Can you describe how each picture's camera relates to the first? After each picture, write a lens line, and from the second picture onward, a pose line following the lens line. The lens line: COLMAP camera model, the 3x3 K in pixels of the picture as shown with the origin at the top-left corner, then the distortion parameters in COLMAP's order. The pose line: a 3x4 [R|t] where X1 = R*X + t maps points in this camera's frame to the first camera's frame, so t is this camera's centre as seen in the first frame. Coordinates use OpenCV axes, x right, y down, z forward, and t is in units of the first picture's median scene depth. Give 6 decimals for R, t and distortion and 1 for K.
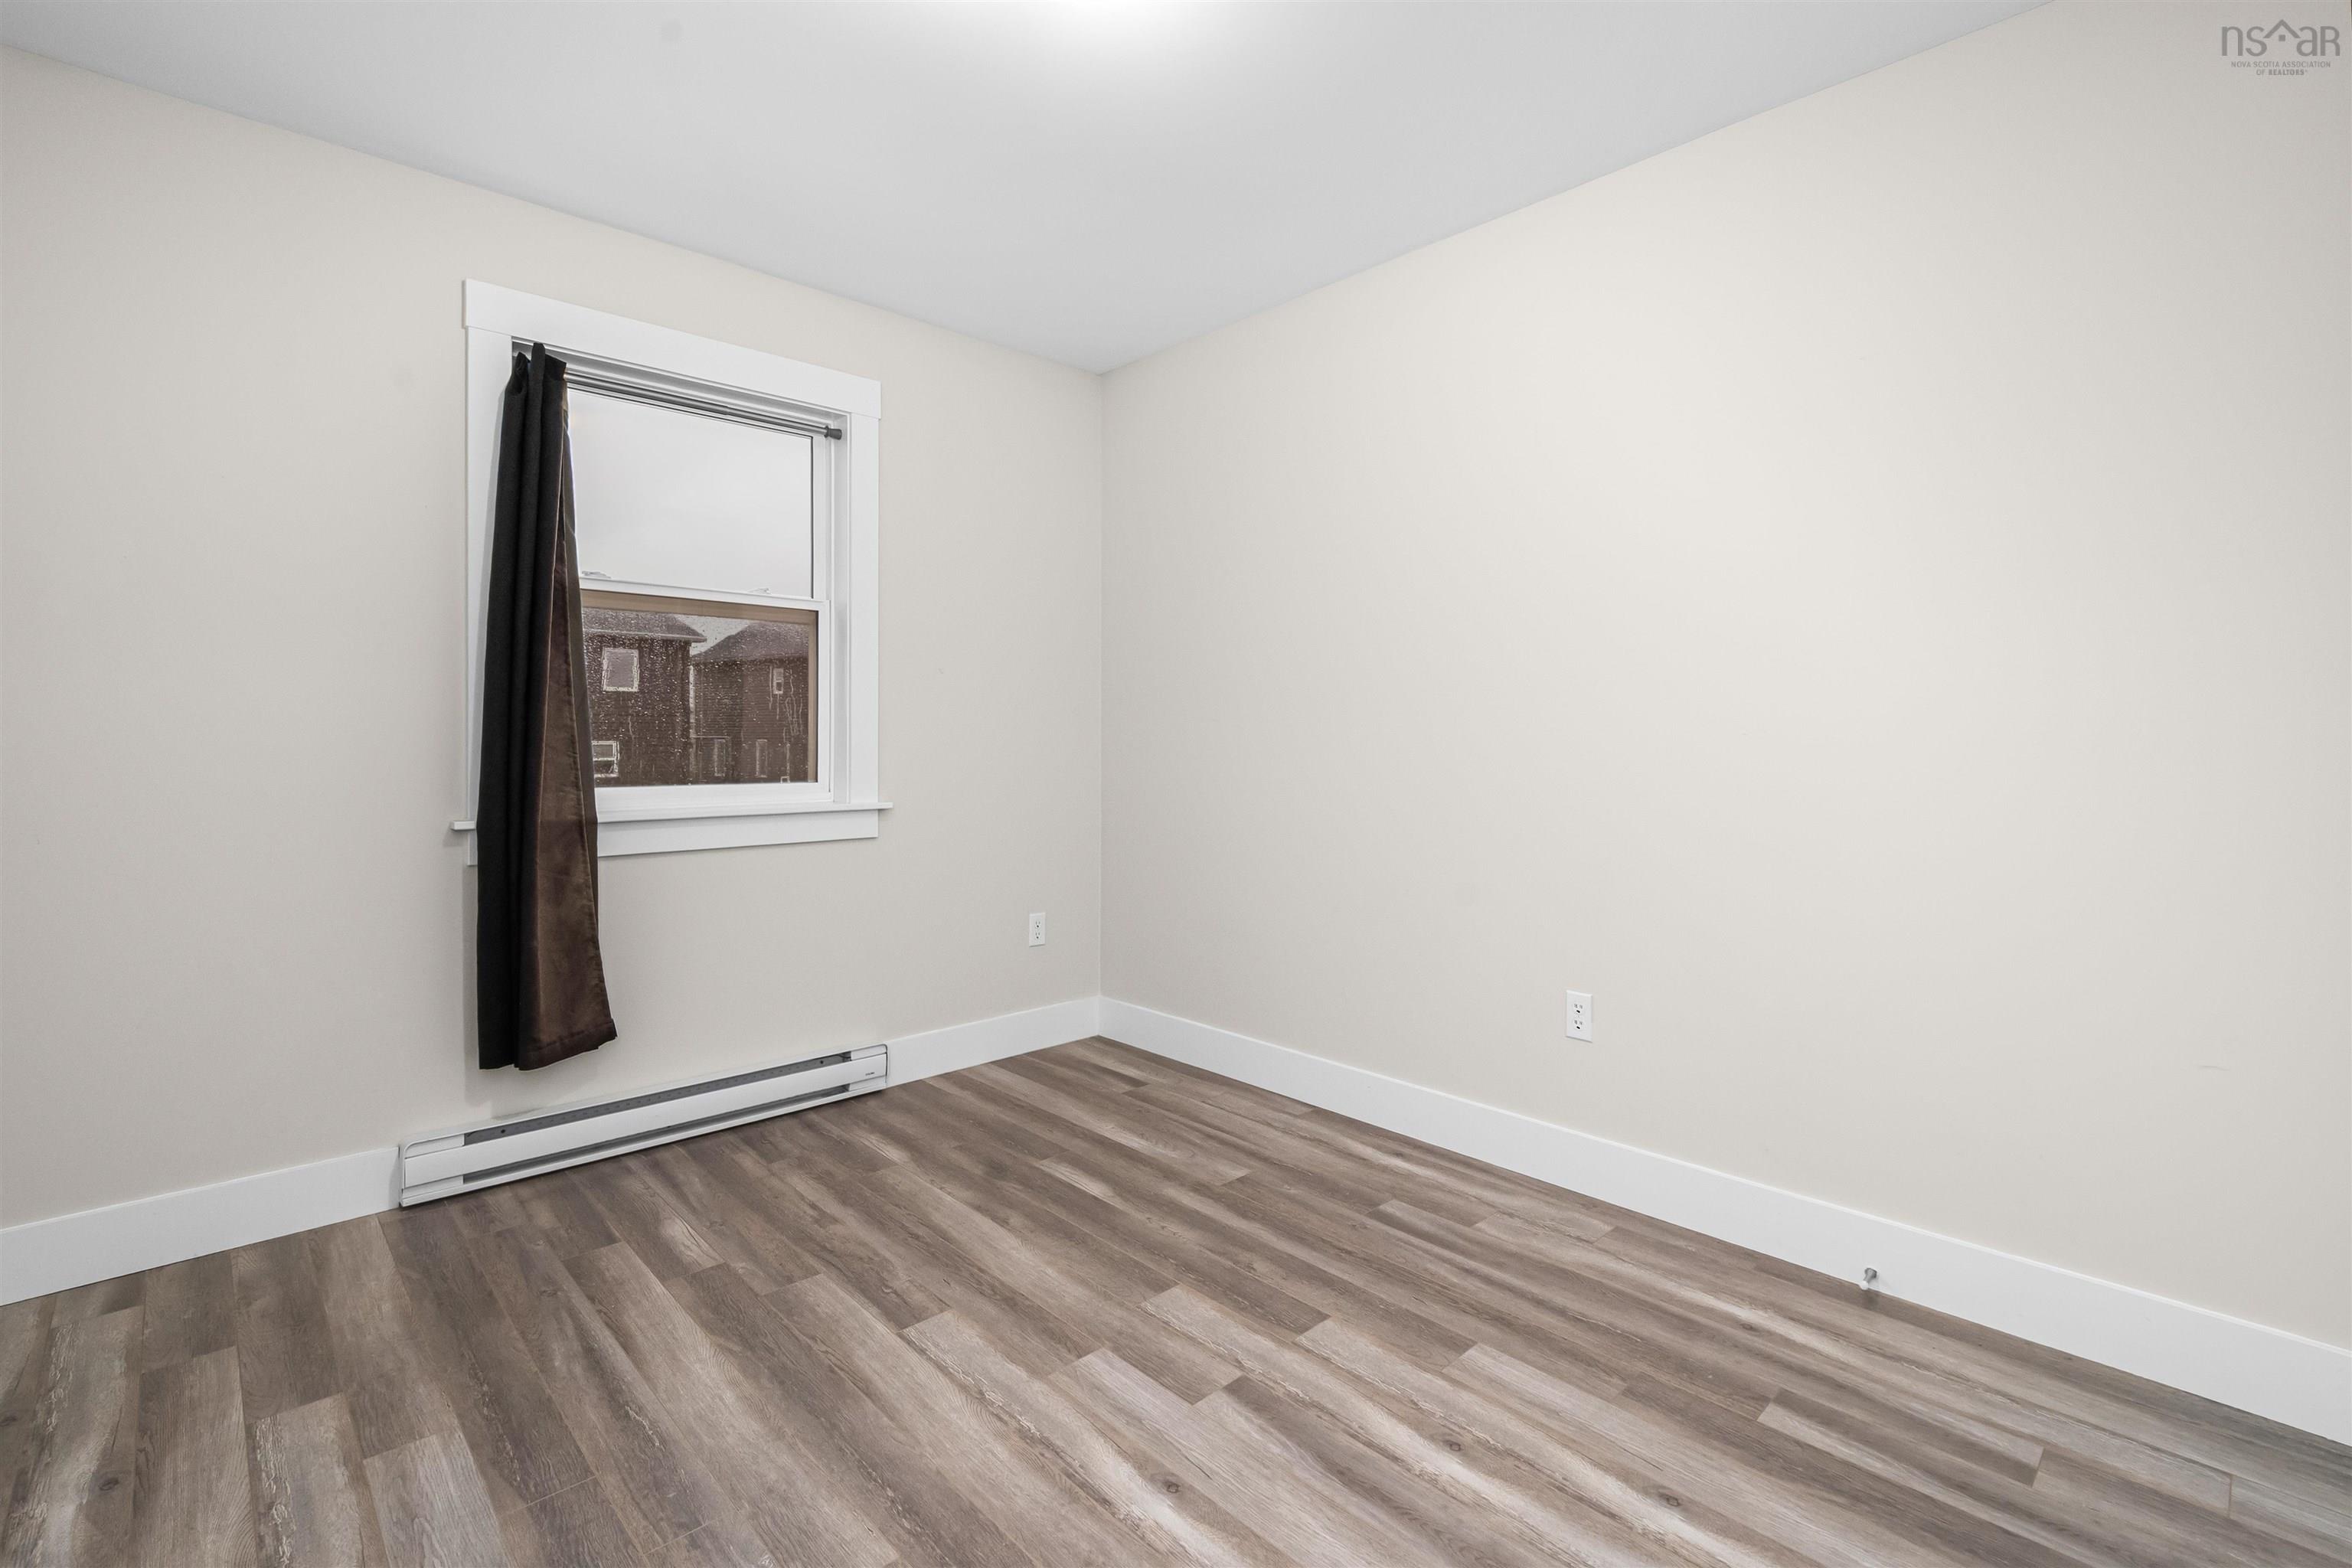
lens RADIAL K [[1064.6, 0, 1186.8], [0, 1064.6, 739.1], [0, 0, 1]] dist [-0.000921, -0.000887]
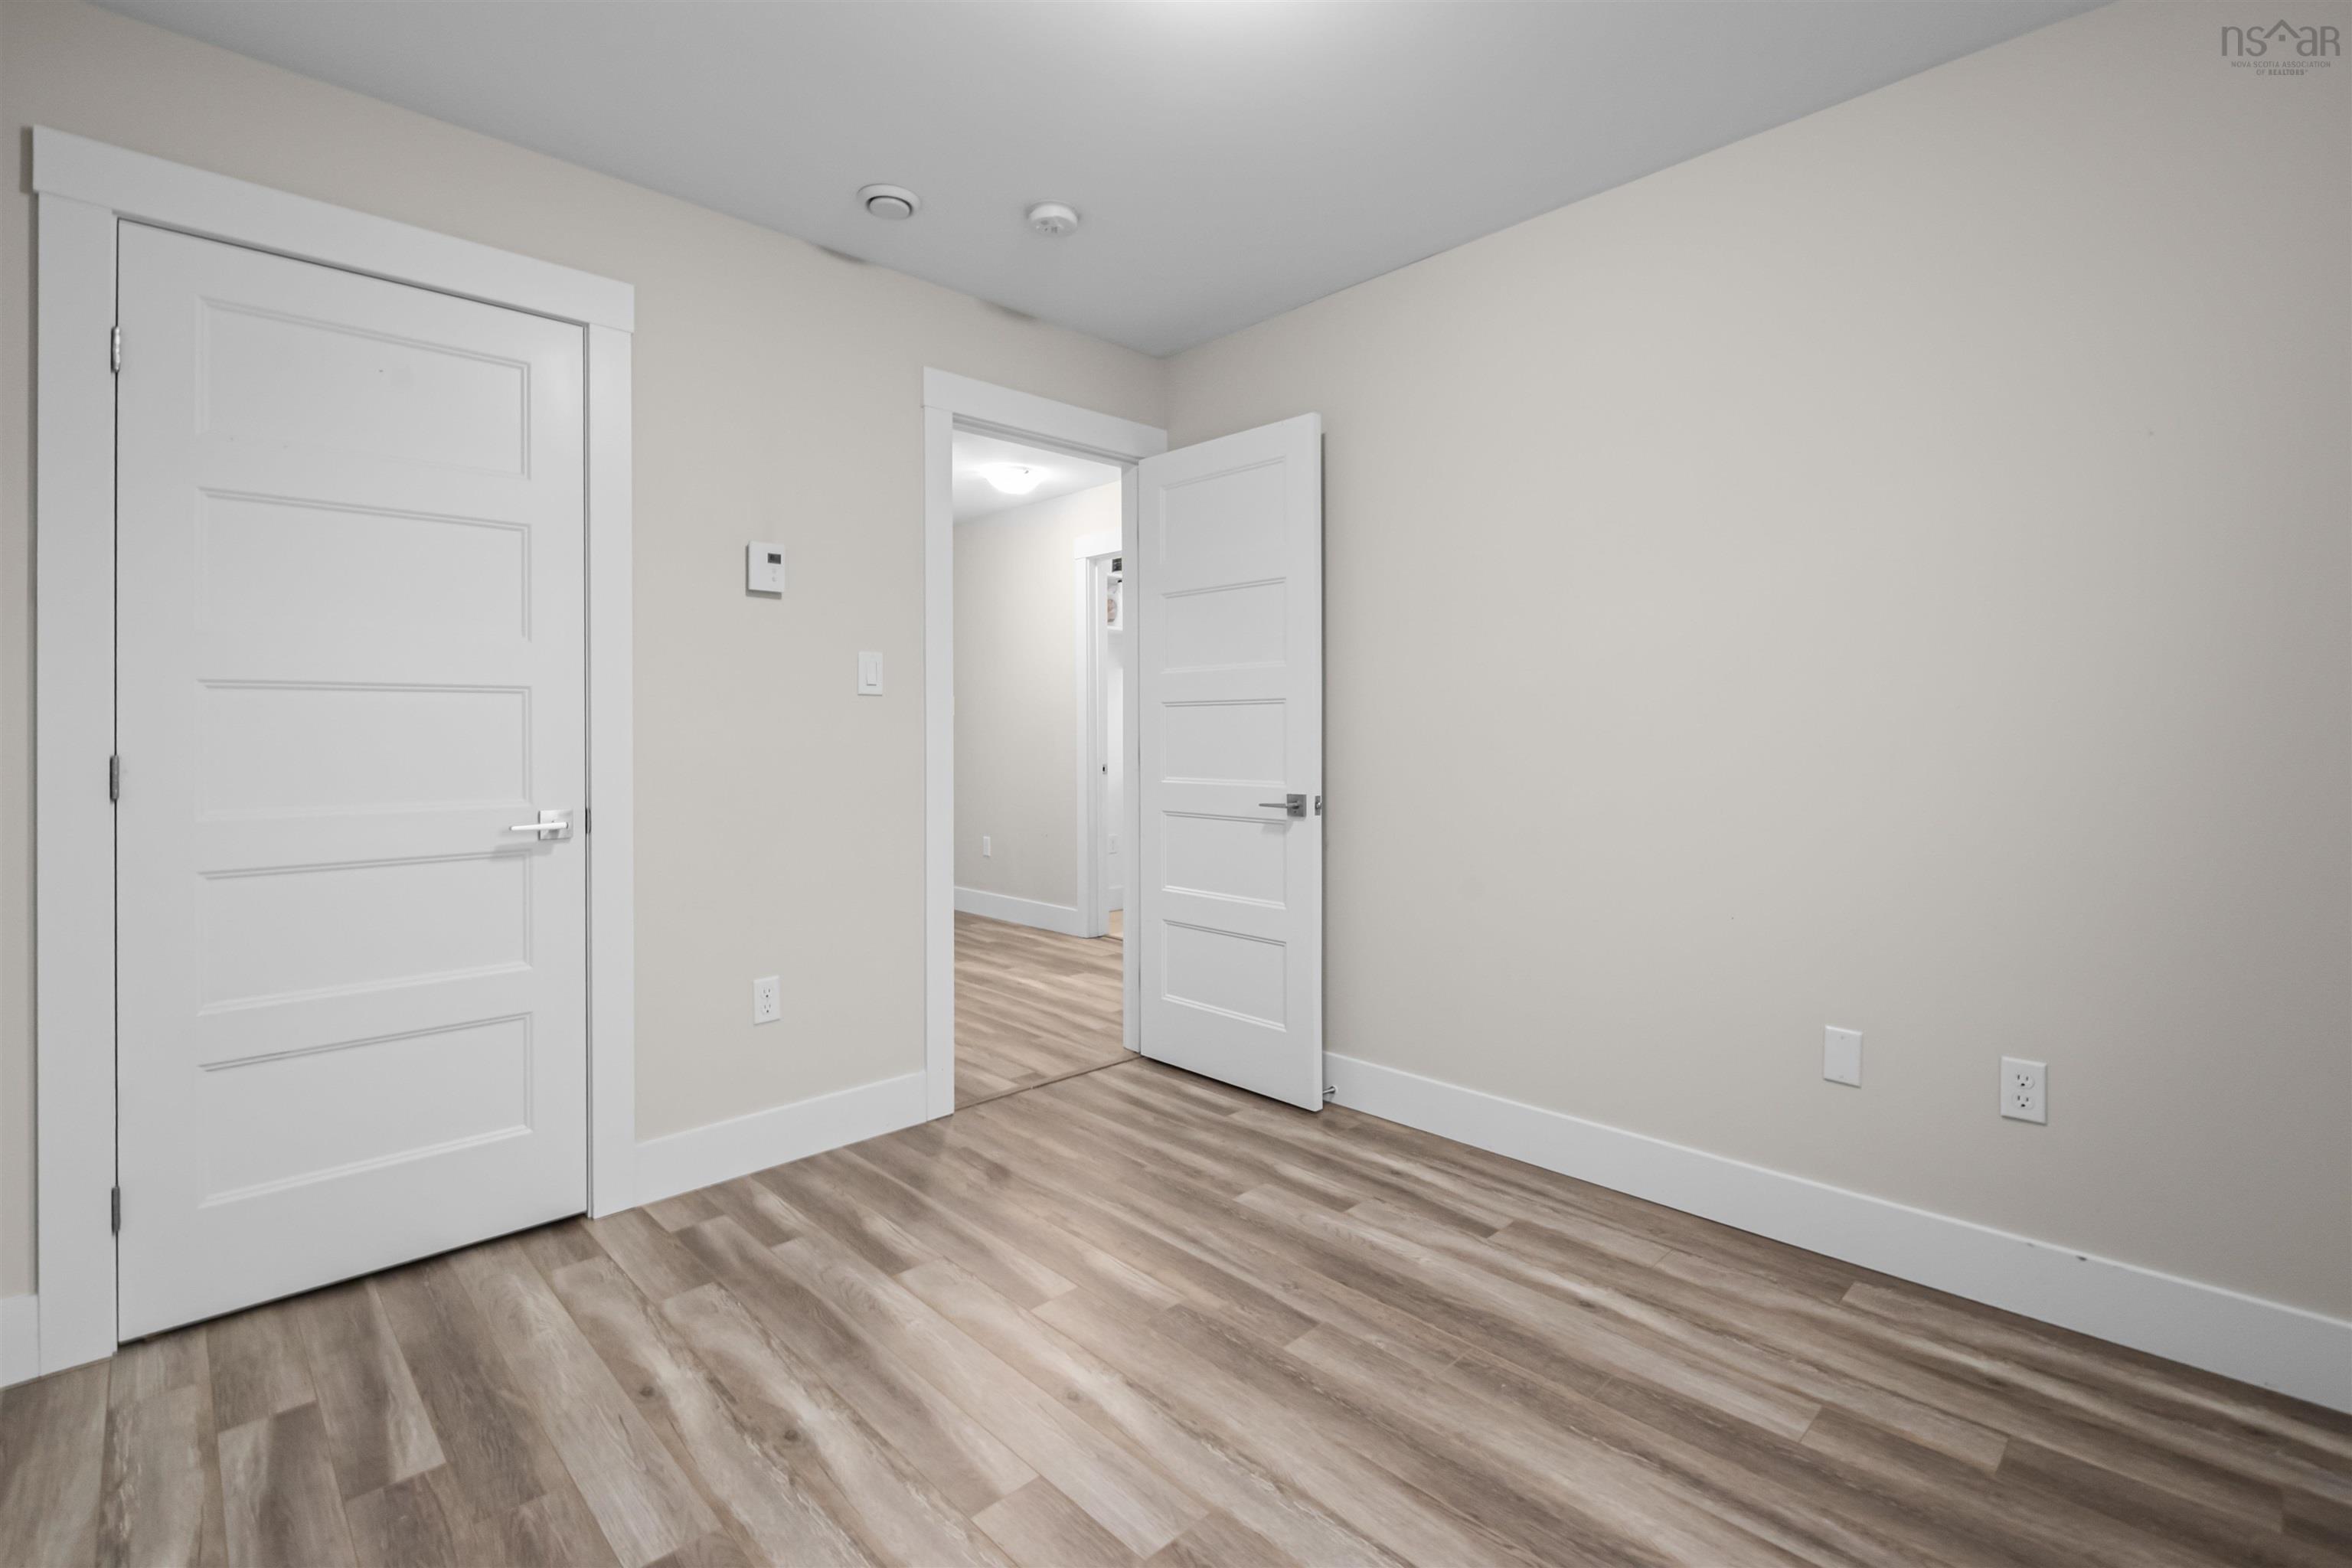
lens RADIAL K [[1064.6, 0, 1186.8], [0, 1064.6, 739.1], [0, 0, 1]] dist [-0.000921, -0.000887]
pose [[-0.999921, 0.003291, -0.012142, -0.115213], [0.003180, 0.999953, 0.009159, -0.009401], [0.012172, 0.009120, -0.999884, 1.989103]]
